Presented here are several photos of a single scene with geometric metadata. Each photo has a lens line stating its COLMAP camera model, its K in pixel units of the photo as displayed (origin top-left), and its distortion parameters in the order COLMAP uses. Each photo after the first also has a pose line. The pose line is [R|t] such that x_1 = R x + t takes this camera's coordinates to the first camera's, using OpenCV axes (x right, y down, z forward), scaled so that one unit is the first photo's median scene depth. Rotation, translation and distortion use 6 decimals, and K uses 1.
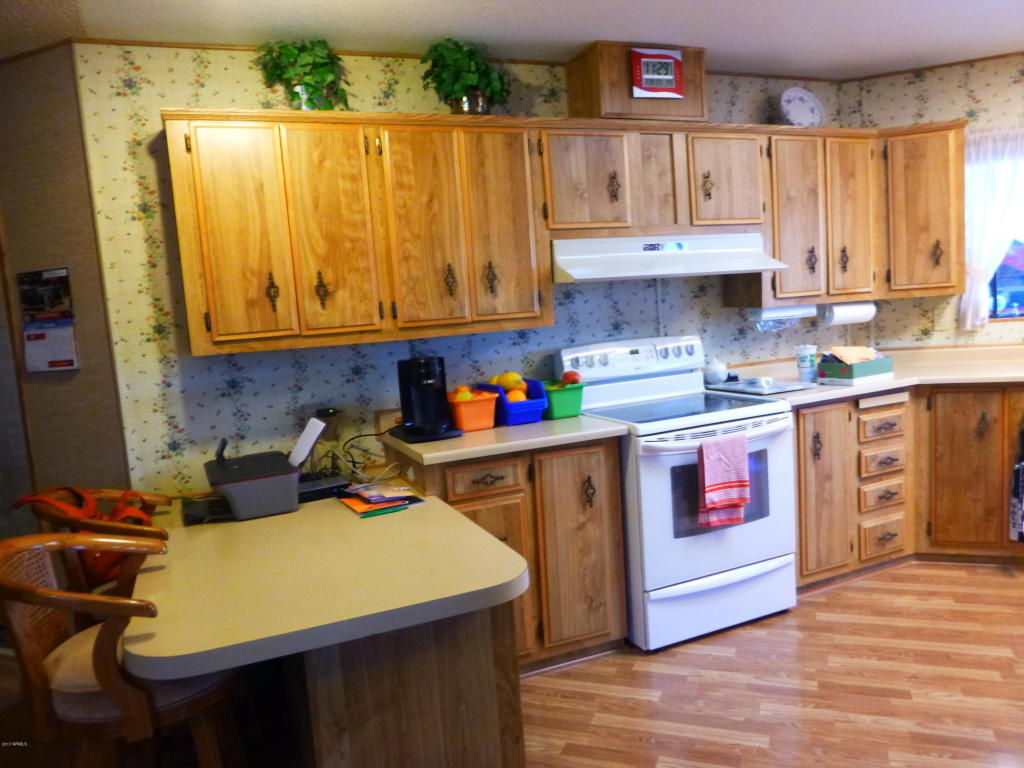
lens RADIAL K [[752.5, 0, 512.0], [0, 752.5, 384.0], [0, 0, 1]] dist [-0.026352, -0.005195]
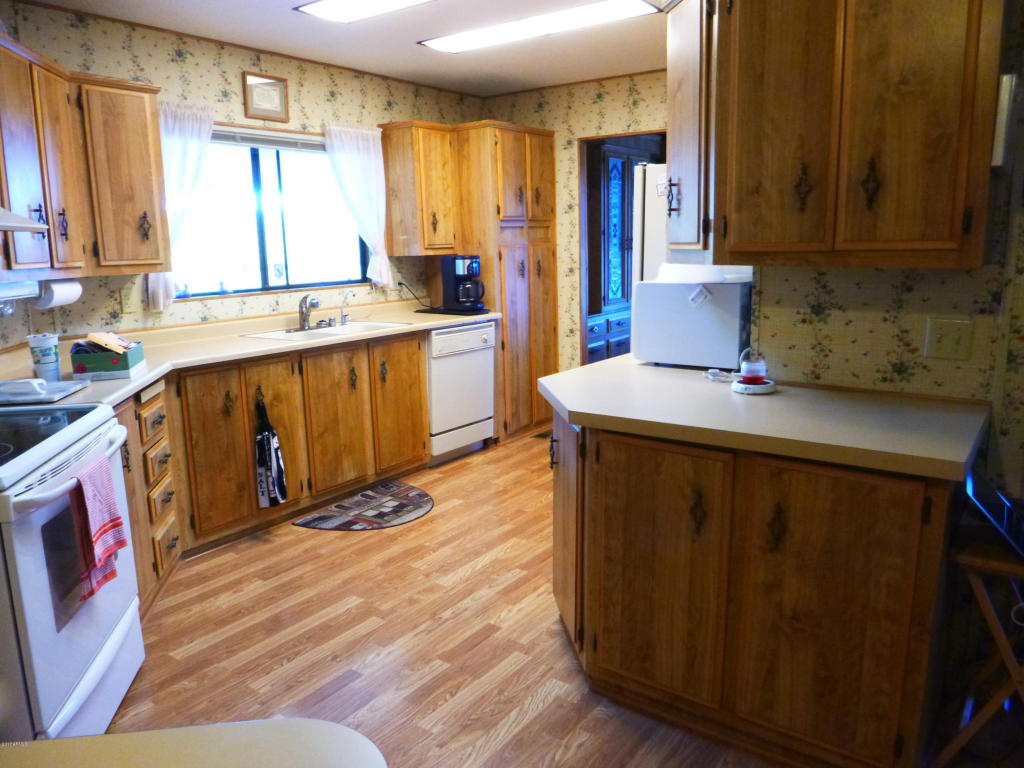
lens RADIAL K [[747.5, 0, 512.0], [0, 747.5, 384.0], [0, 0, 1]] dist [-0.036958, 0.001048]
pose [[0.230446, -0.110420, 0.966800, -0.235352], [0.103570, 0.990681, 0.088461, -0.018955], [-0.967558, 0.079746, 0.239734, 0.380454]]
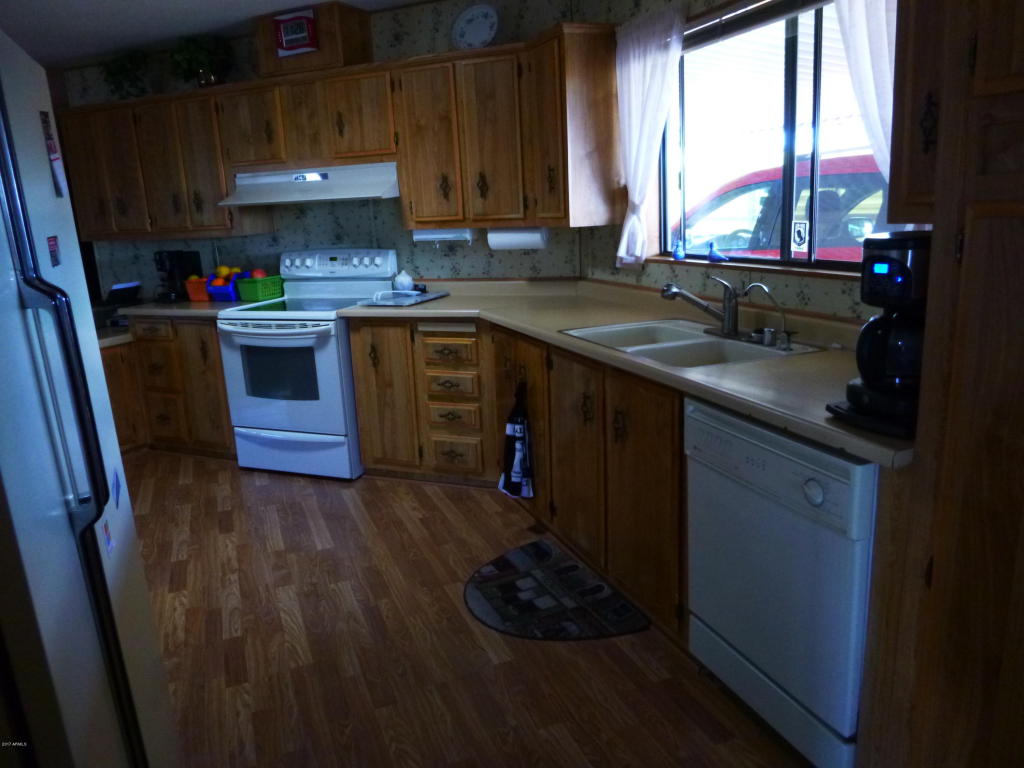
lens RADIAL K [[752.5, 0, 512.0], [0, 752.5, 384.0], [0, 0, 1]] dist [-0.026352, -0.005195]
pose [[0.694547, 0.207719, -0.688808, 1.278222], [-0.081848, 0.974011, 0.211196, -0.128493], [0.714776, -0.090308, 0.693498, 0.318067]]
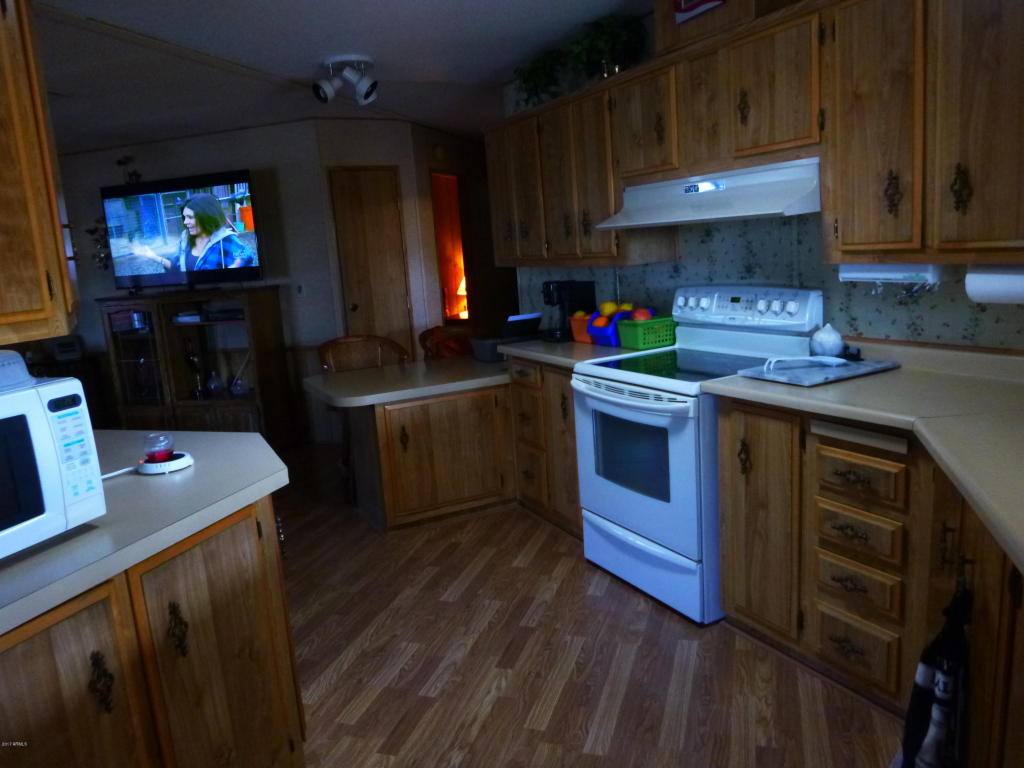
lens RADIAL K [[753.8, 0, 516.1], [0, 753.8, 390.3], [0, 0, 1]] dist [-0.033589, -0.002016]
pose [[0.090169, 0.254436, -0.962877, 1.028432], [-0.042361, 0.966920, 0.251537, -0.152624], [0.995025, 0.018108, 0.097964, 0.648307]]
